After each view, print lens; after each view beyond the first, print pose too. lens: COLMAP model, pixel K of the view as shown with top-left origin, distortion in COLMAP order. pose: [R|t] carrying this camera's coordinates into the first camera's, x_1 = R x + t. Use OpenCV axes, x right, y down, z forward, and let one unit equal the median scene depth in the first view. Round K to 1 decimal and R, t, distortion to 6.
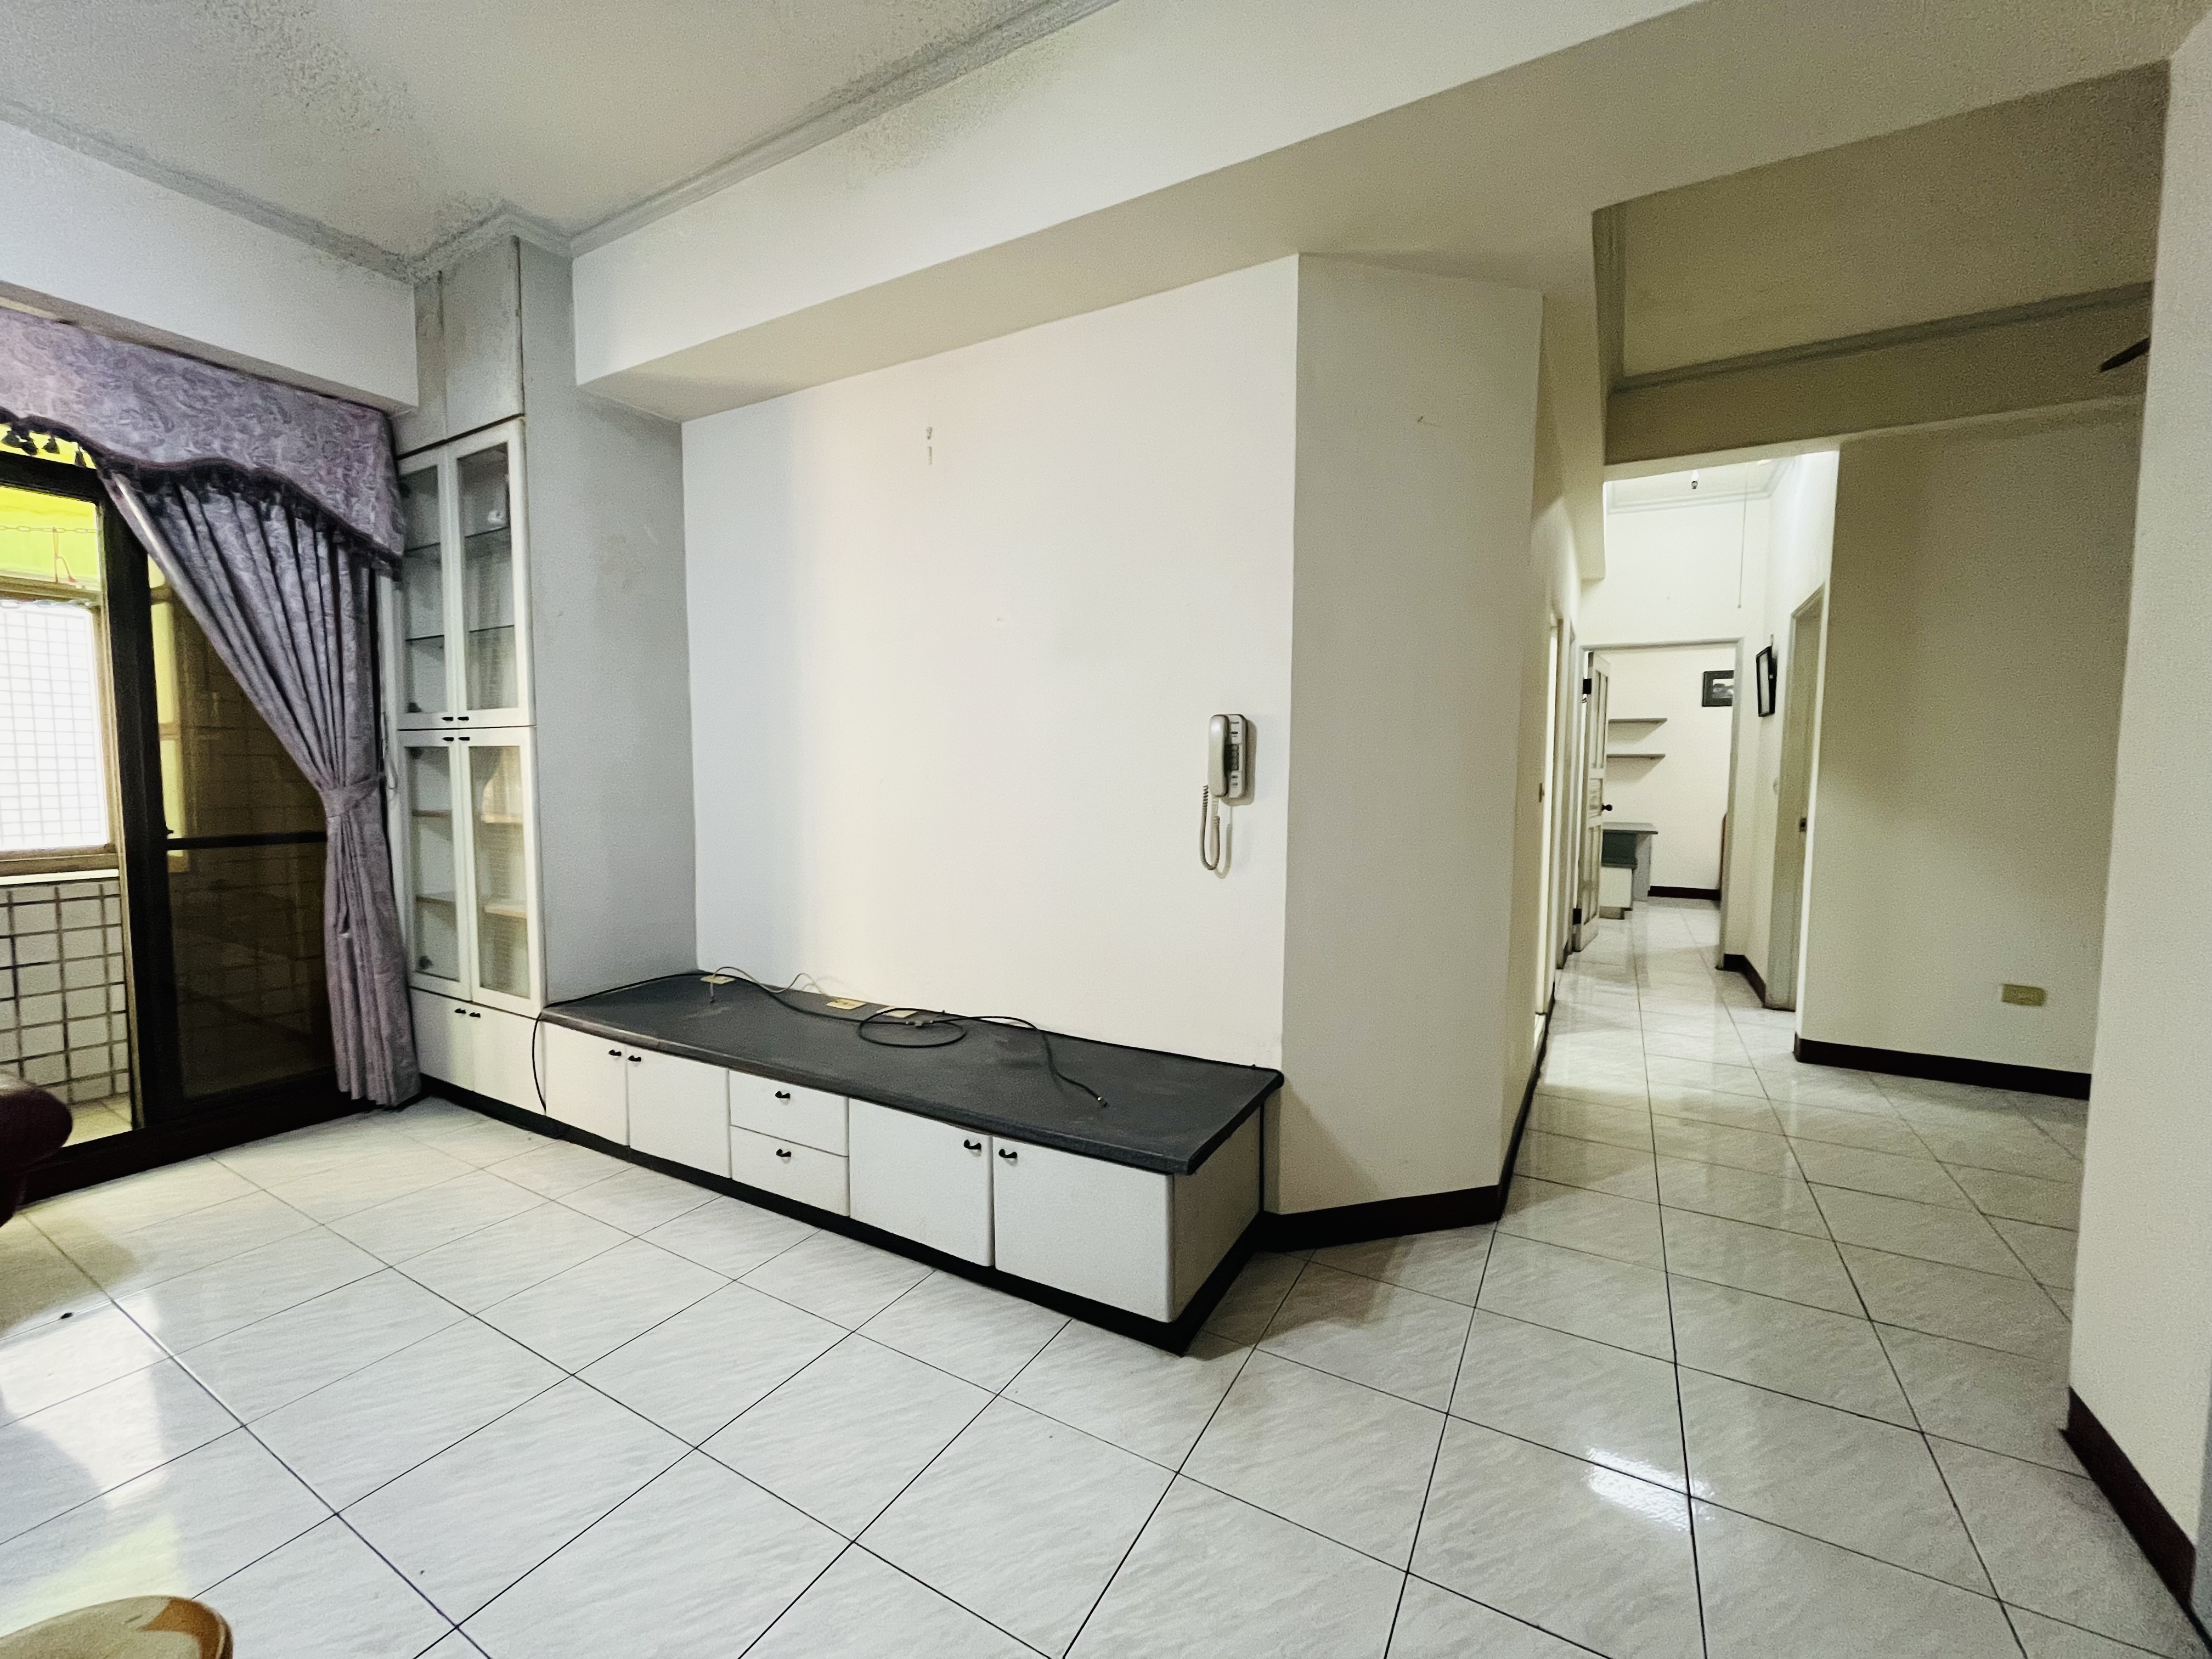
lens RADIAL K [[896.2, 0, 1101.1], [0, 896.2, 829.5], [0, 0, 1]] dist [-0.003488, -0.000217]
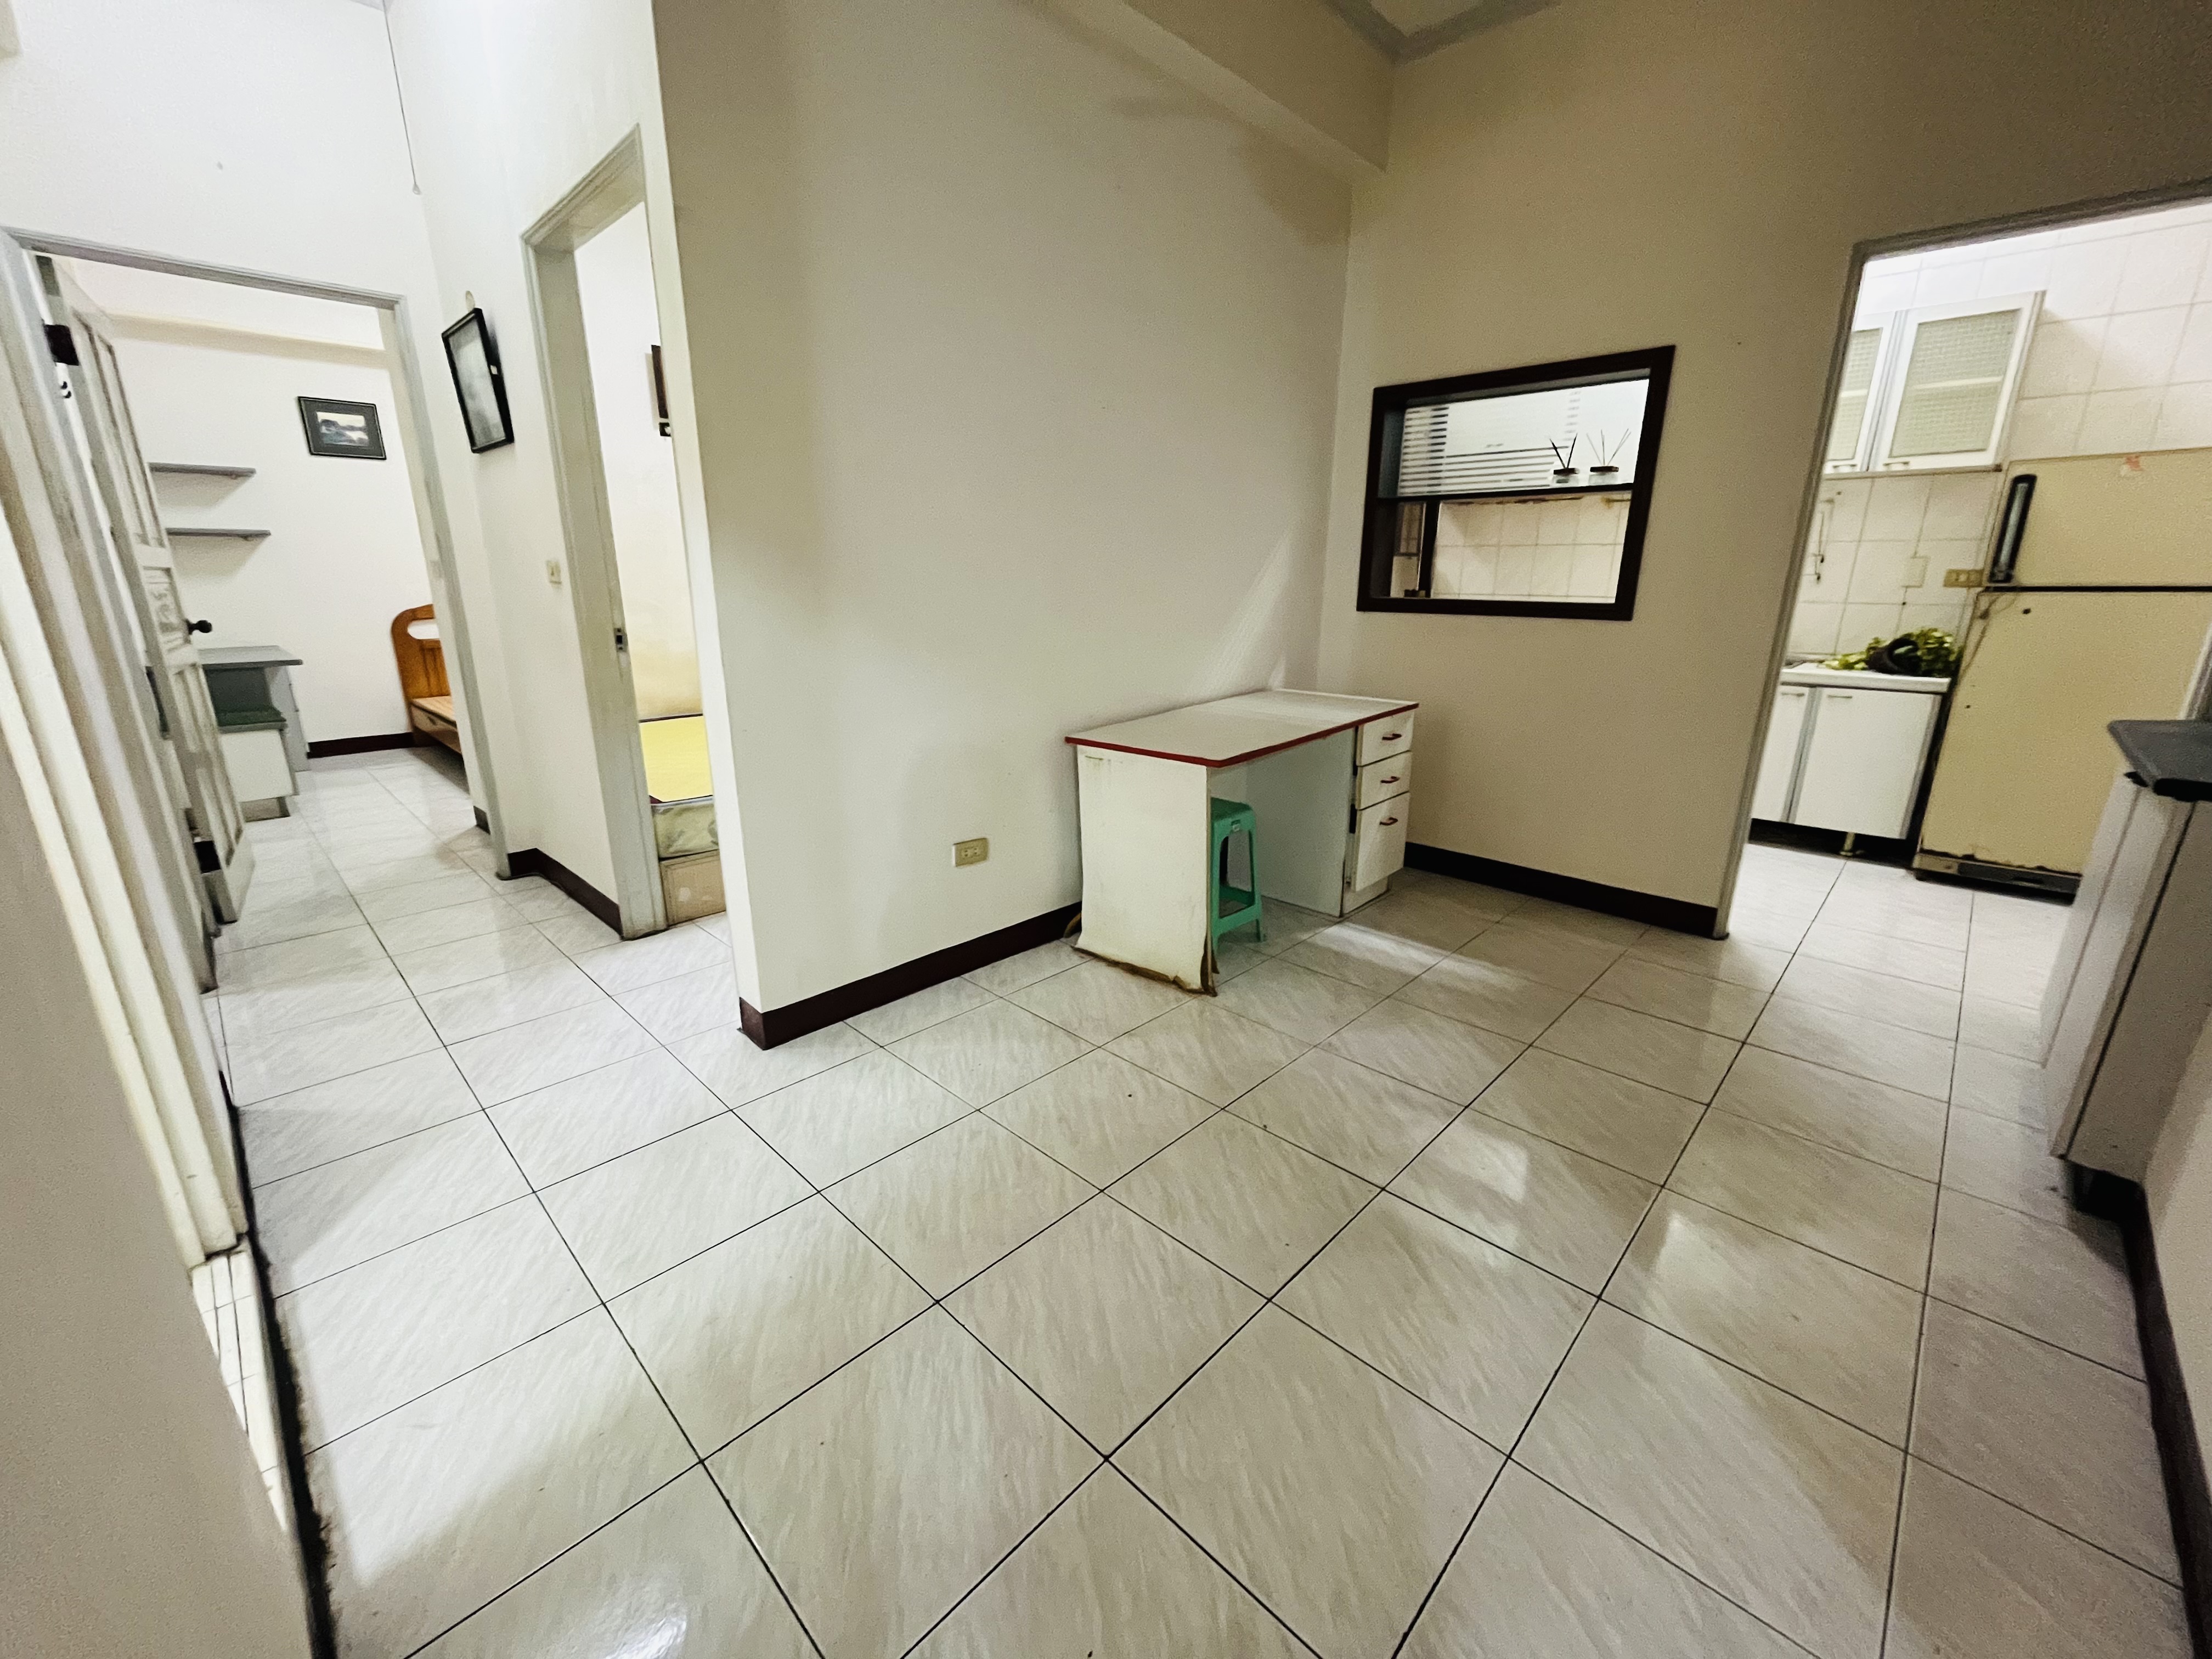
lens RADIAL K [[896.2, 0, 1104.5], [0, 896.2, 833.8], [0, 0, 1]] dist [-0.003488, -0.000217]
pose [[0.251374, -0.276299, 0.927615, 0.231805], [0.064278, 0.961039, 0.268836, -0.018002], [-0.965753, -0.007953, 0.259340, 0.451276]]
